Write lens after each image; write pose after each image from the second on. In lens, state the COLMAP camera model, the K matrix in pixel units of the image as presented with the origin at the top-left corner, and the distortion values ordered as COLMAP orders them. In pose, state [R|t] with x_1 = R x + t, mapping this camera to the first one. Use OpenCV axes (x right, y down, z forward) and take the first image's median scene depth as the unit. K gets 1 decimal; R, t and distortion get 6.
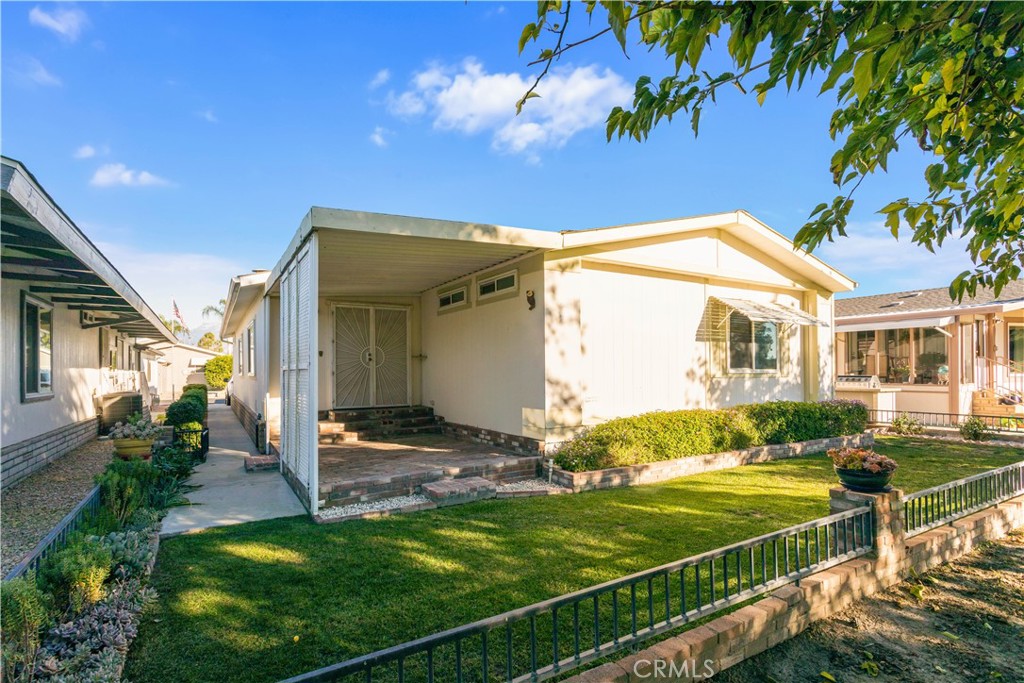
lens RADIAL K [[495.0, 0, 508.9], [0, 495.0, 354.7], [0, 0, 1]] dist [0.000601, 0.000833]
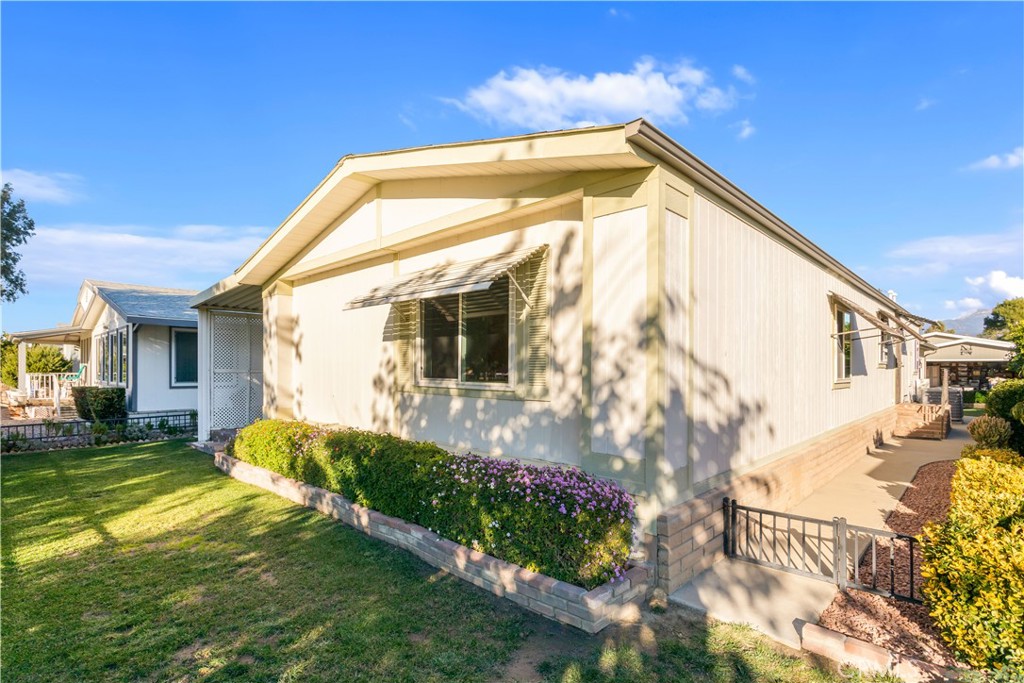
lens RADIAL K [[491.2, 0, 506.7], [0, 491.2, 350.8], [0, 0, 1]] dist [-0.001295, 0.001213]
pose [[0.246302, -0.022821, -0.968924, 1.207571], [0.025495, 0.999529, -0.017061, 0.007261], [0.968858, -0.020500, 0.246768, 1.039367]]
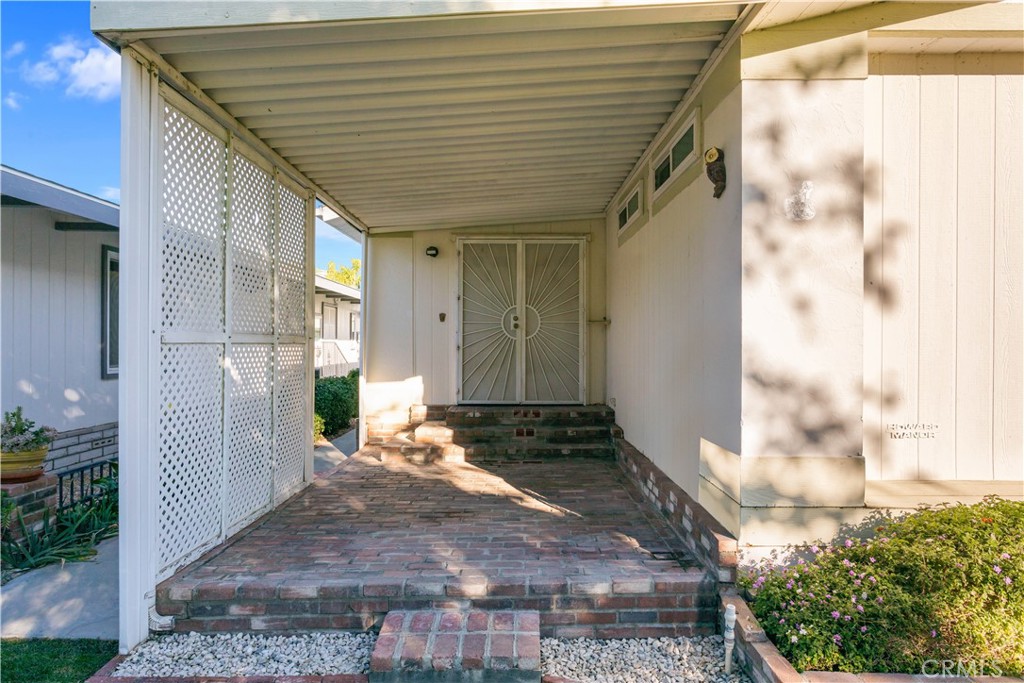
lens RADIAL K [[610.6, 0, 513.9], [0, 610.6, 337.7], [0, 0, 1]] dist [-0.003593, 0.000145]
pose [[0.855605, 0.004558, -0.517609, 0.129272], [0.008428, 0.999706, 0.022736, 0.007936], [0.517561, -0.023815, 0.855315, 0.407058]]
